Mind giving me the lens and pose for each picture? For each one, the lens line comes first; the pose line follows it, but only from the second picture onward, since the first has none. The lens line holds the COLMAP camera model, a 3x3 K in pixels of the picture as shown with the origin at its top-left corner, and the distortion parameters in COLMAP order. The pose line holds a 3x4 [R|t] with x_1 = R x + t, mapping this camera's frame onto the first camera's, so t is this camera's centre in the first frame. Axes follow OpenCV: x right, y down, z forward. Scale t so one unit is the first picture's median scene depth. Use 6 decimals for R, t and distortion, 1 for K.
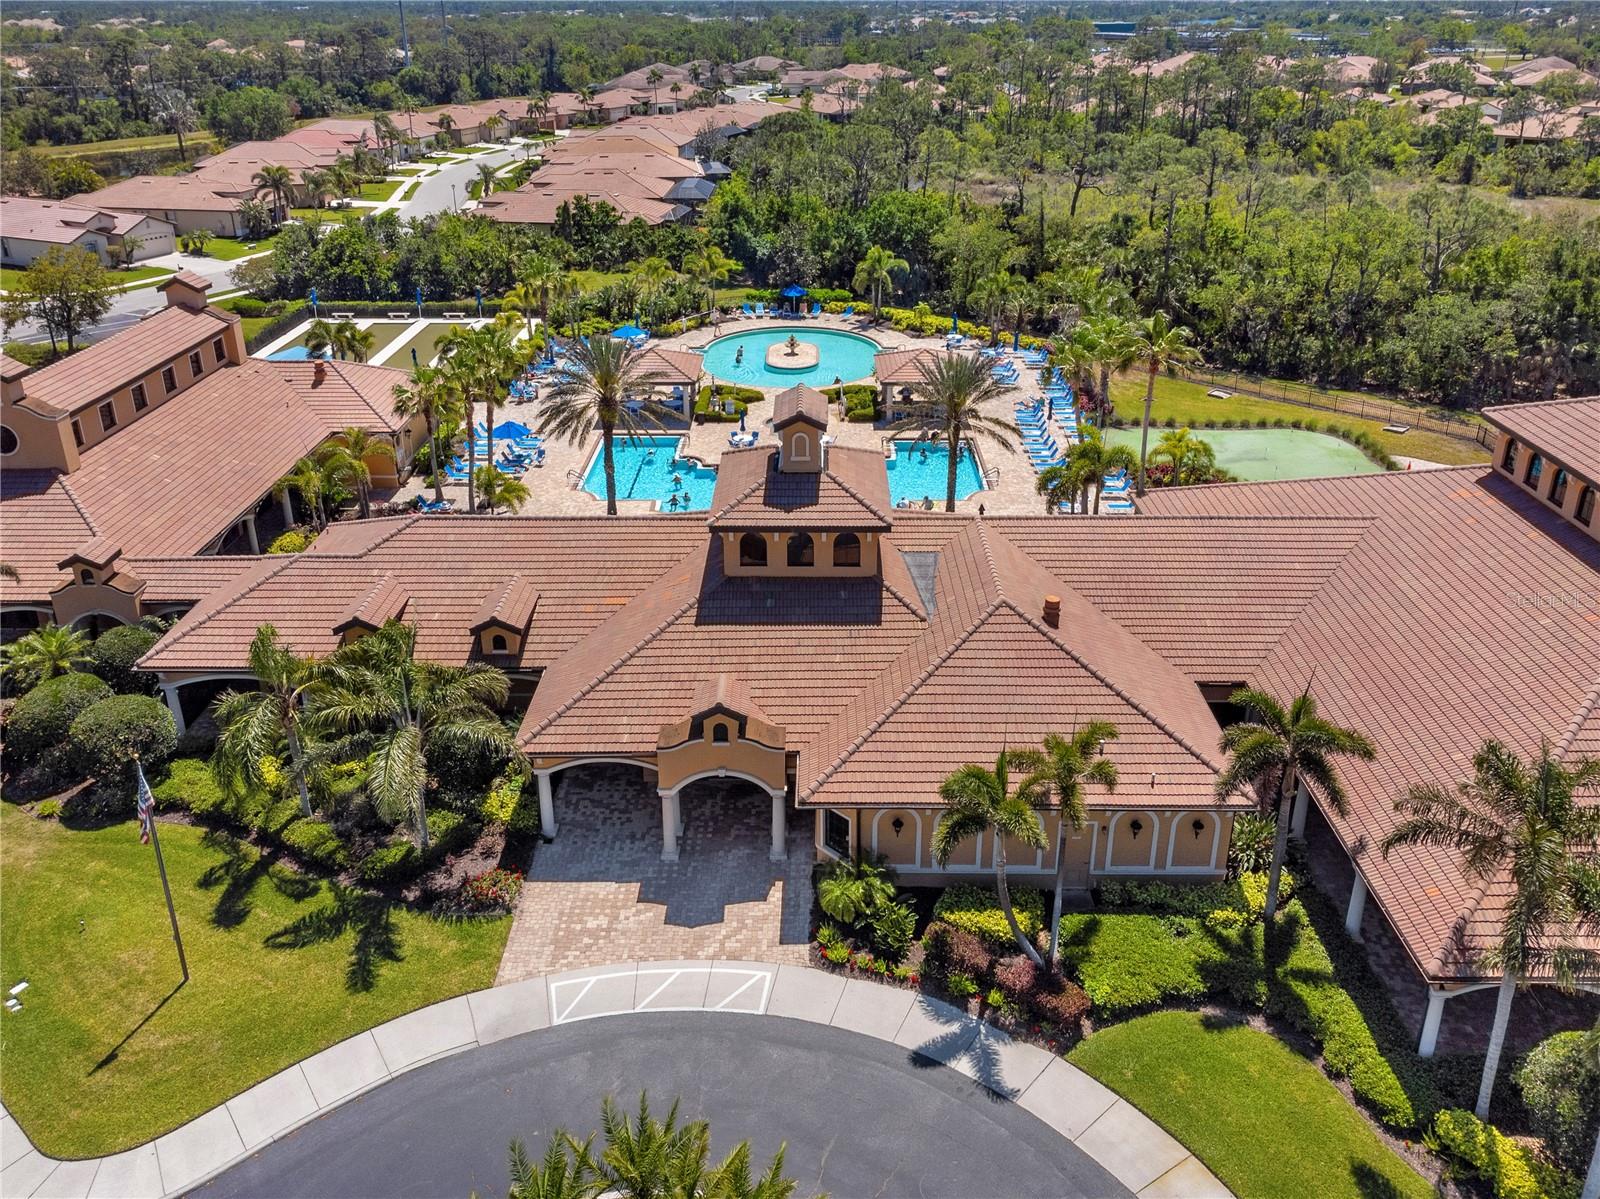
lens RADIAL K [[1253.8, 0, 801.7], [0, 1253.8, 510.1], [0, 0, 1]] dist [0.014464, 0.006353]
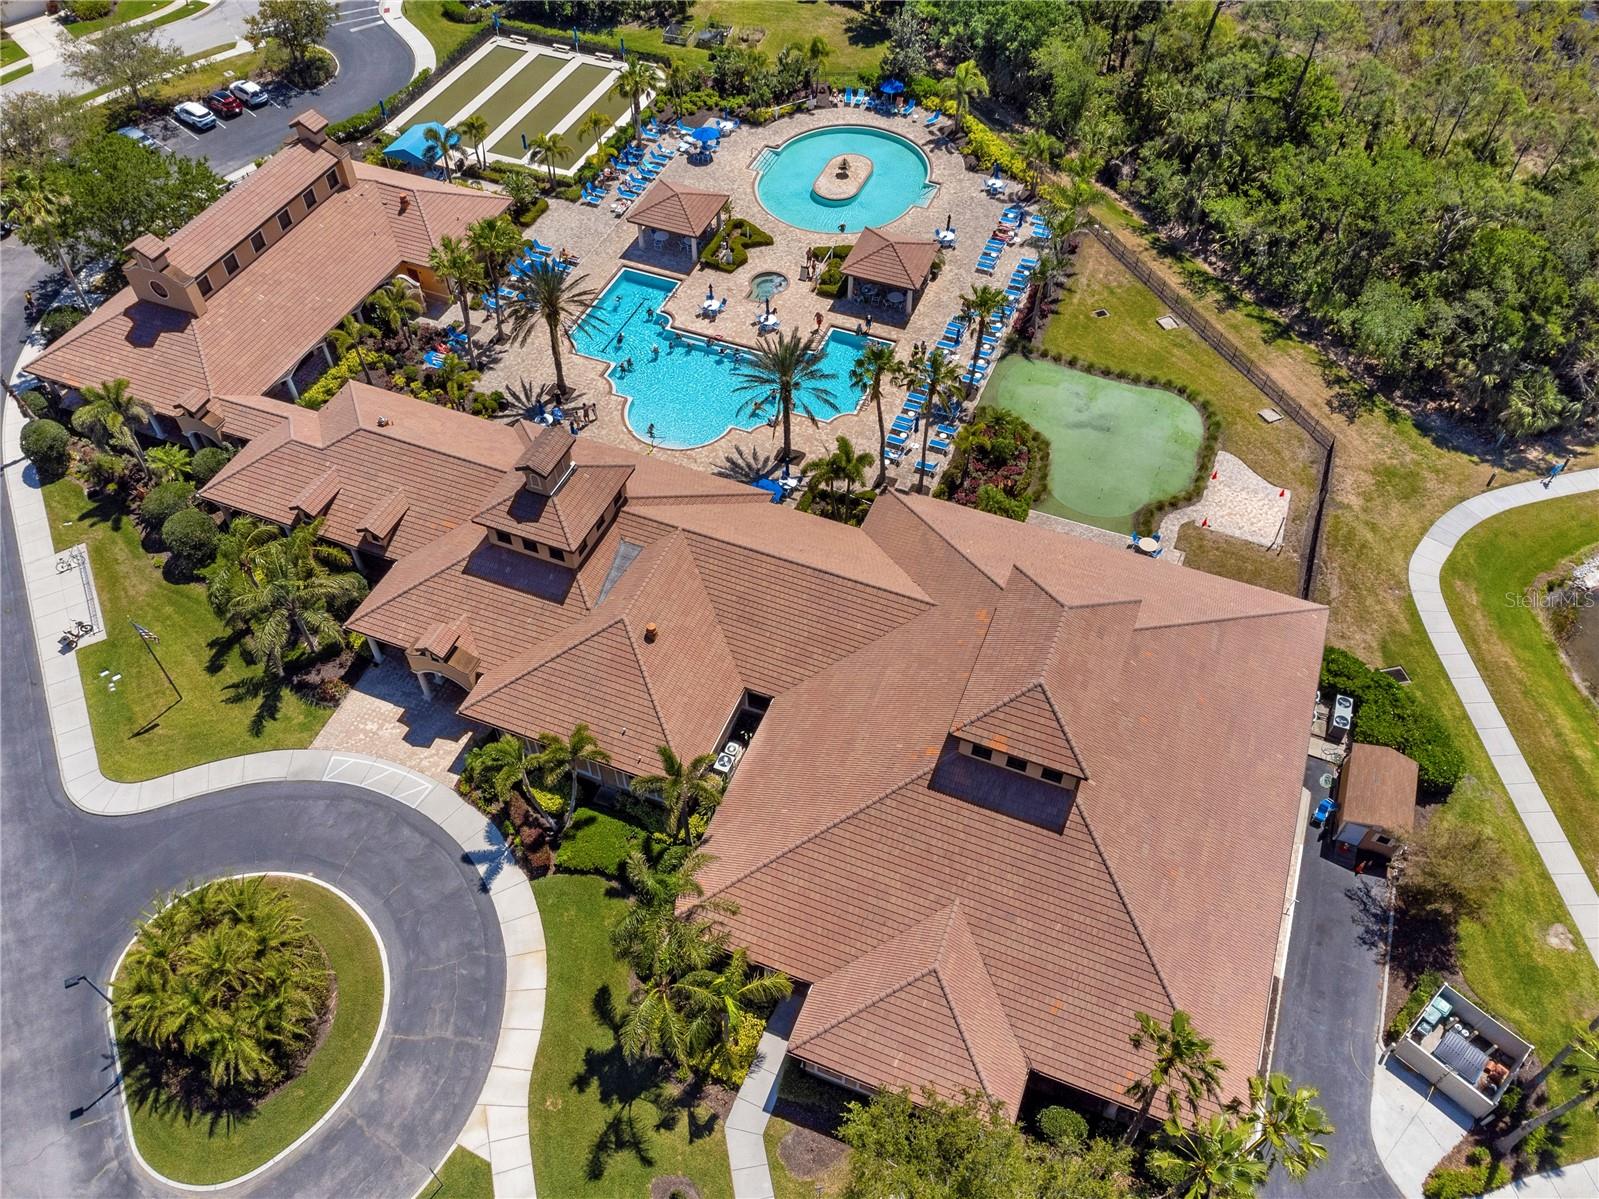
lens RADIAL K [[1211.7, 0, 799.5], [0, 1211.7, 599.5], [0, 0, 1]] dist [0.007427, 0.004688]
pose [[0.933169, 0.279780, -0.225652, 0.736356], [-0.143454, 0.865520, 0.479892, -0.745537], [0.329570, -0.415450, 0.847812, -0.231605]]
